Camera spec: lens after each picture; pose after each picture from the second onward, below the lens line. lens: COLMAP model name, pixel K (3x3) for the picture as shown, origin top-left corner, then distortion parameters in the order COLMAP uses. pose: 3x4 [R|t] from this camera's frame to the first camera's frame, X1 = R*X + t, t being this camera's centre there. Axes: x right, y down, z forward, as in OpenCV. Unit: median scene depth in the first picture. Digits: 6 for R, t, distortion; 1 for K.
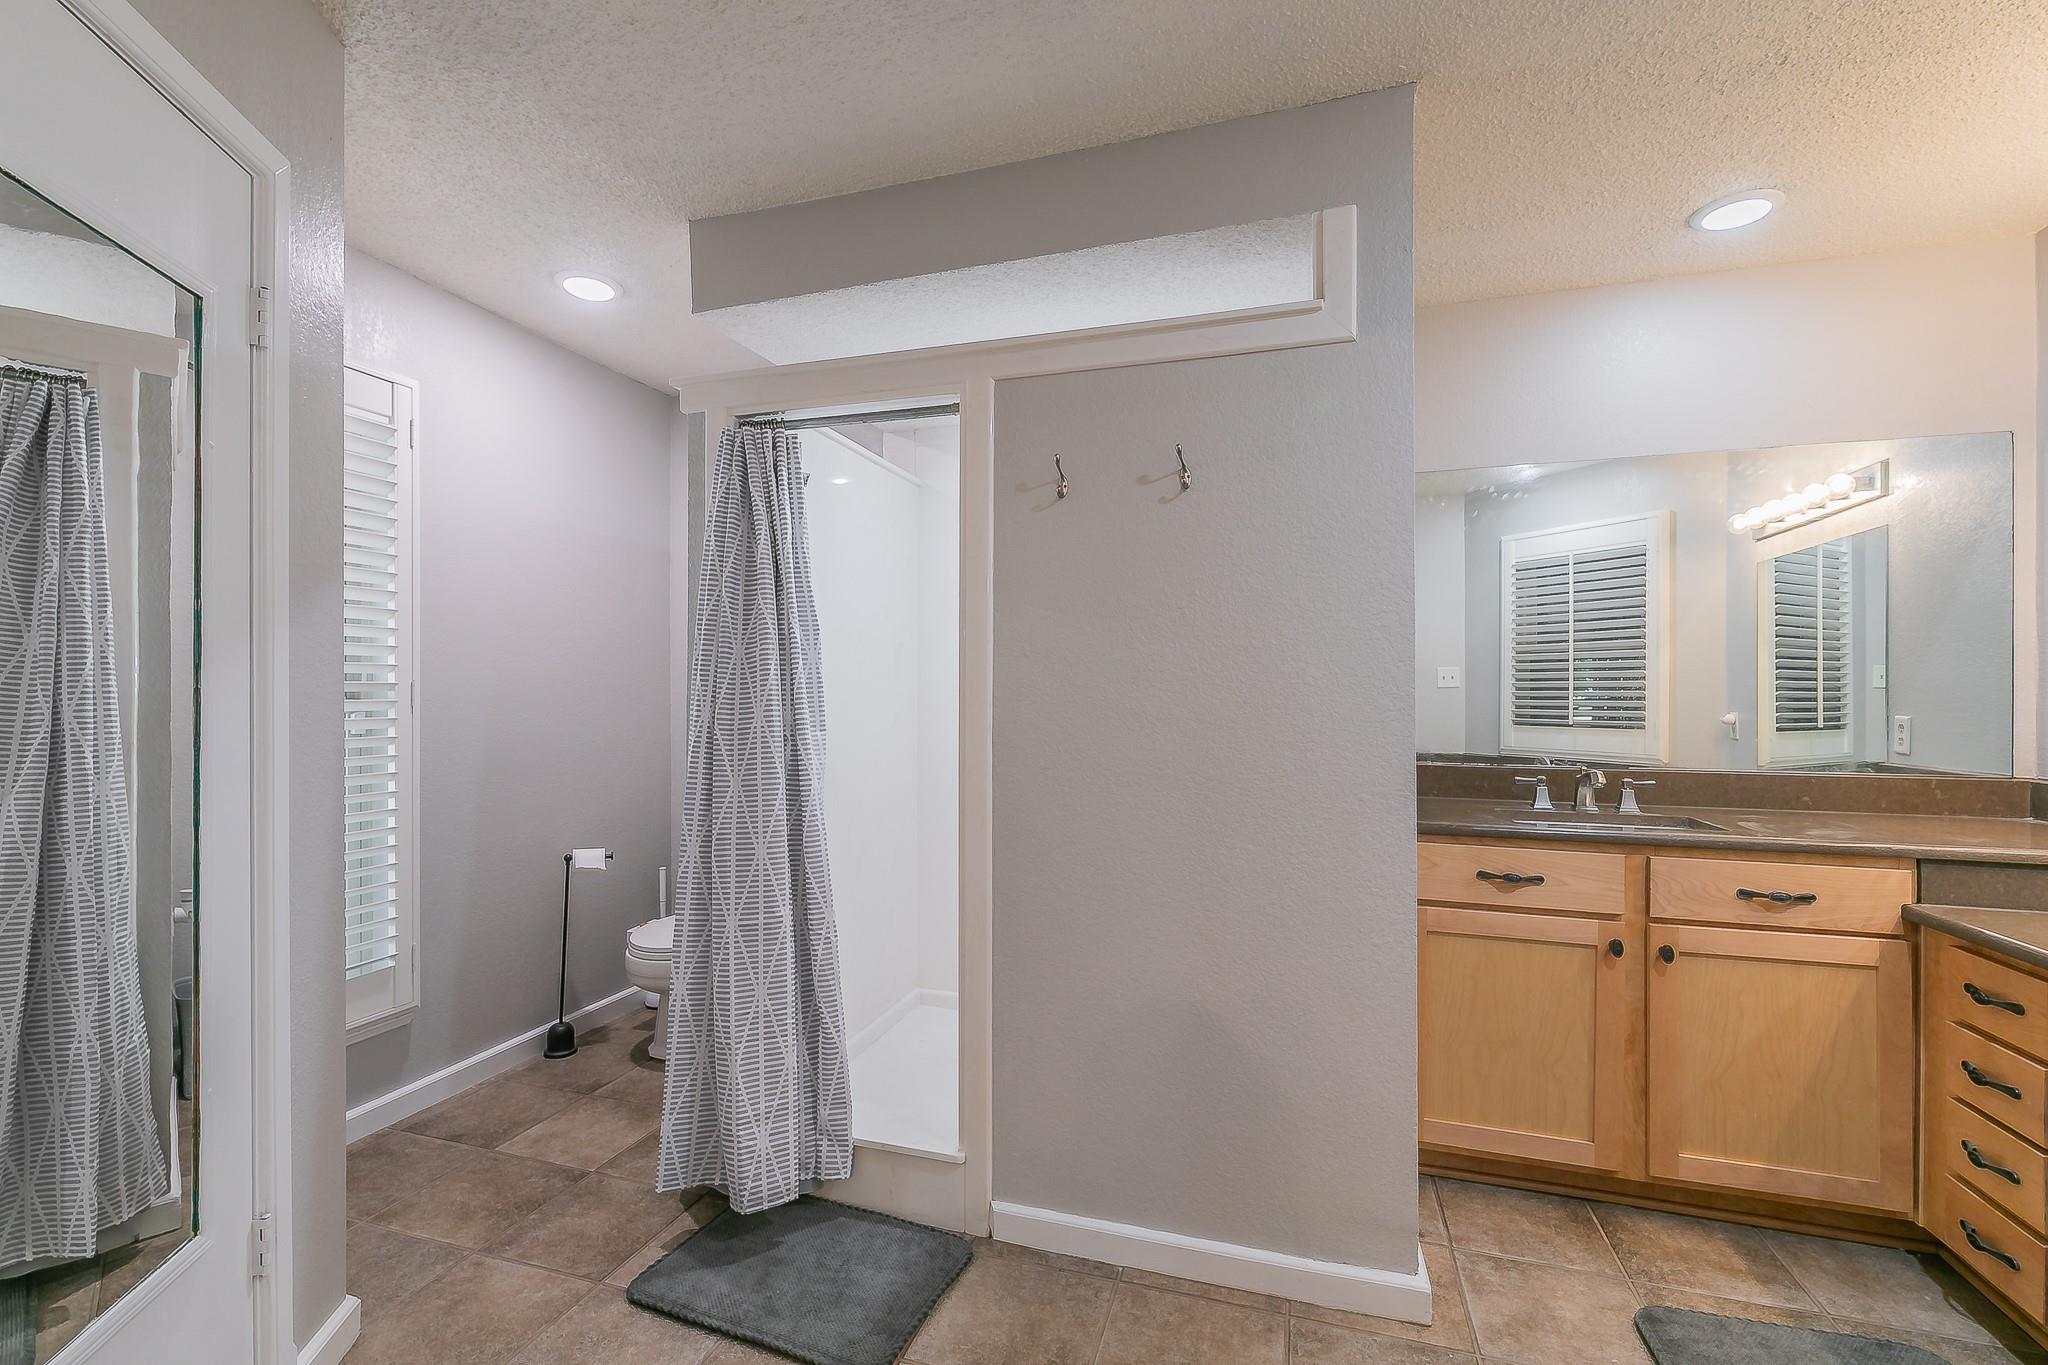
lens RADIAL K [[883.4, 0, 1023.0], [0, 883.4, 695.9], [0, 0, 1]] dist [0.001033, -0.000421]
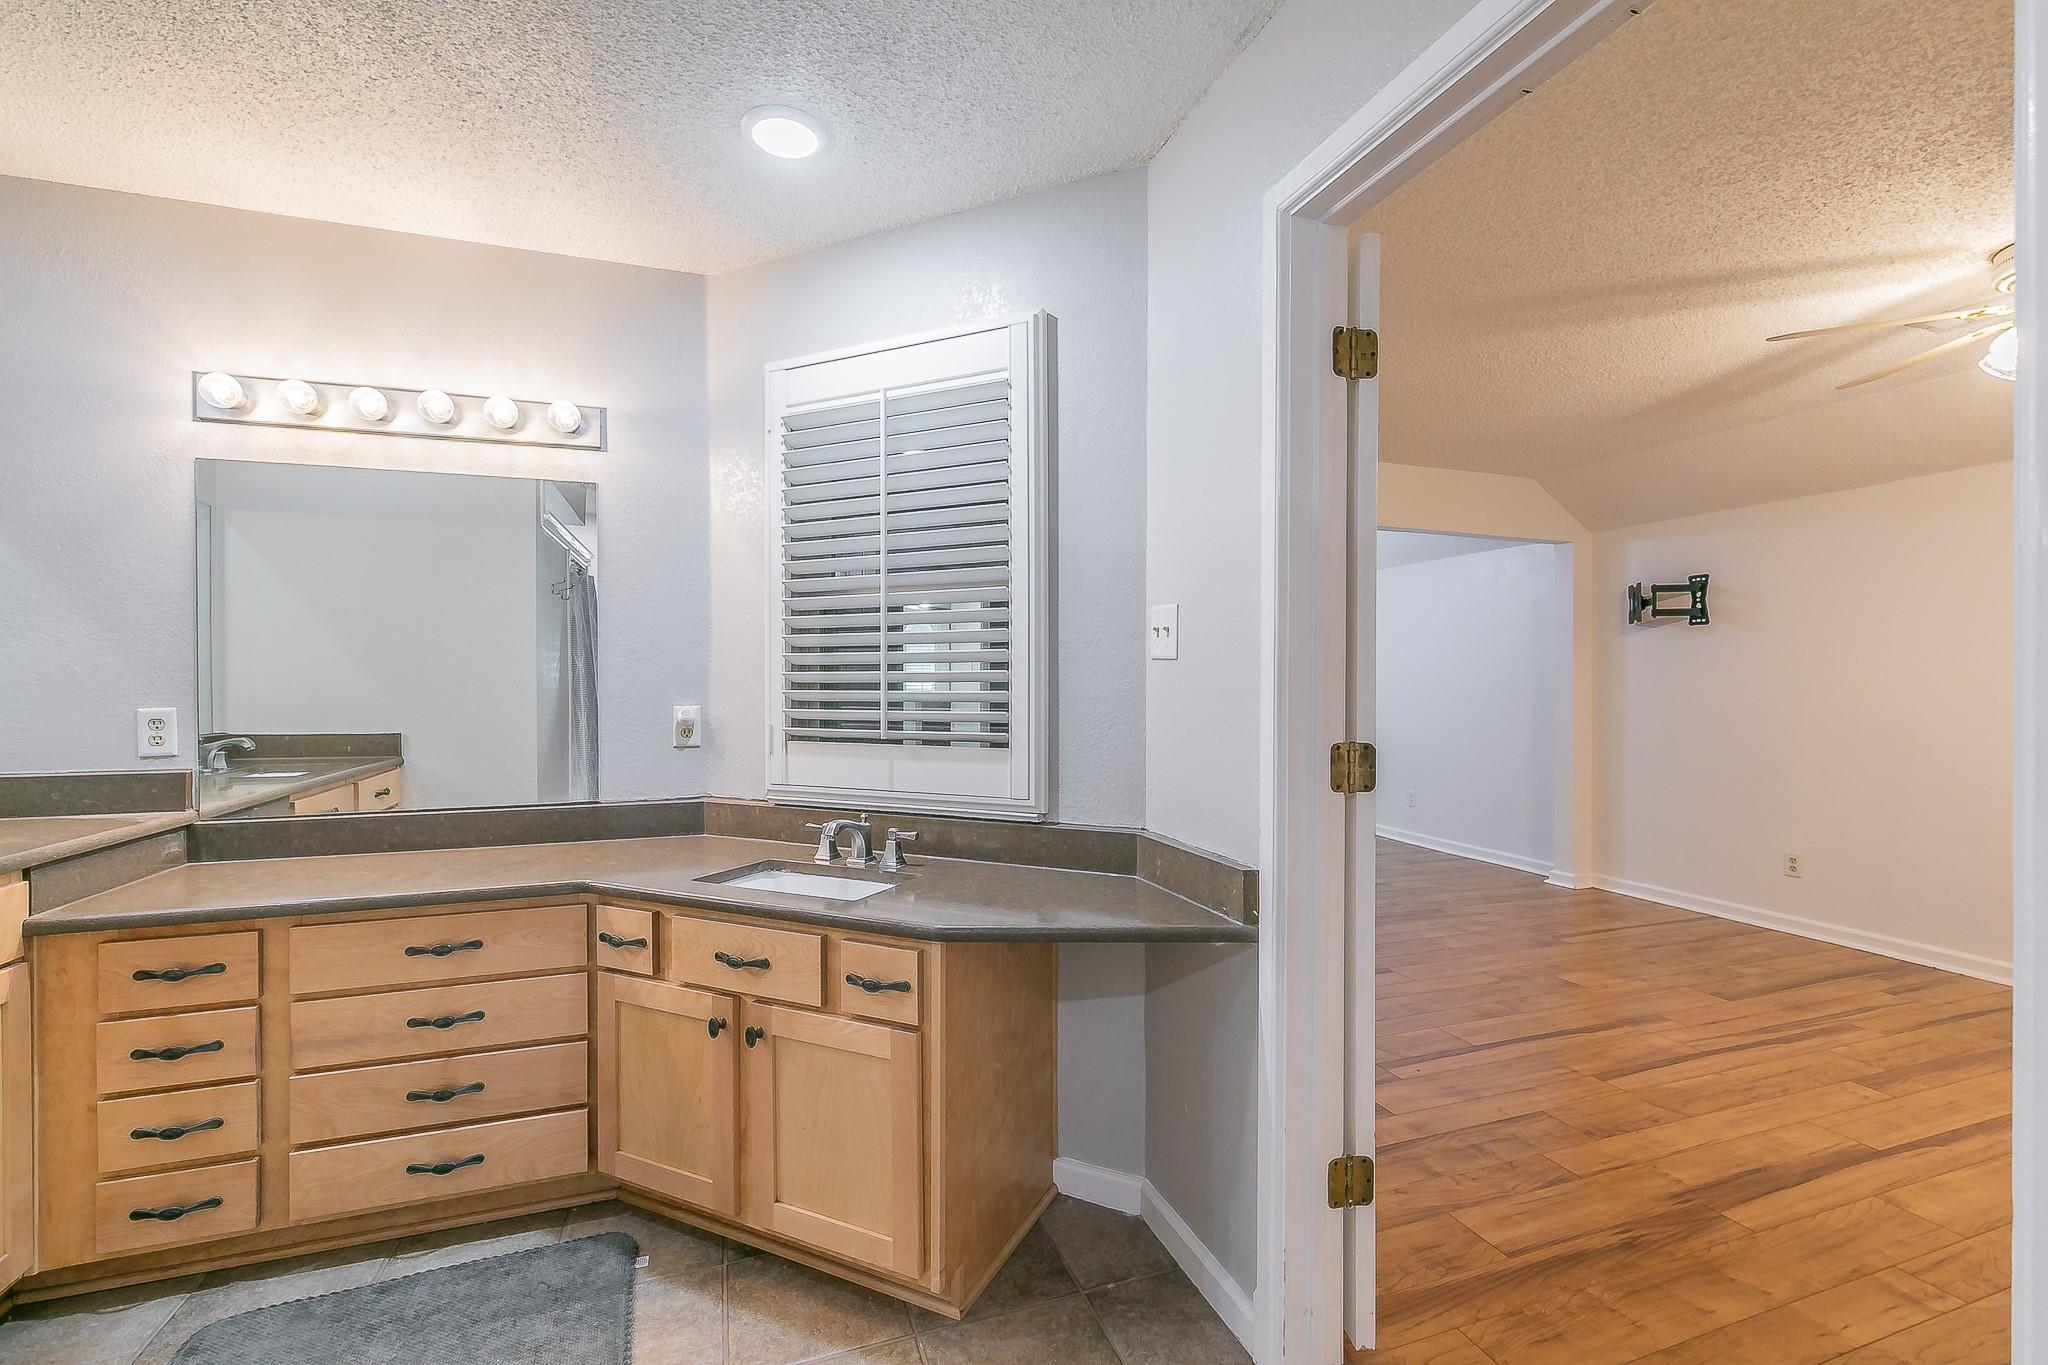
lens RADIAL K [[891.4, 0, 1023.6], [0, 891.4, 677.1], [0, 0, 1]] dist [-0.002047, -0.000394]
pose [[-0.605542, 0.001226, 0.795812, -0.279473], [-0.000089, 0.999999, -0.001609, -0.004771], [-0.795813, -0.001045, -0.605541, 0.677790]]
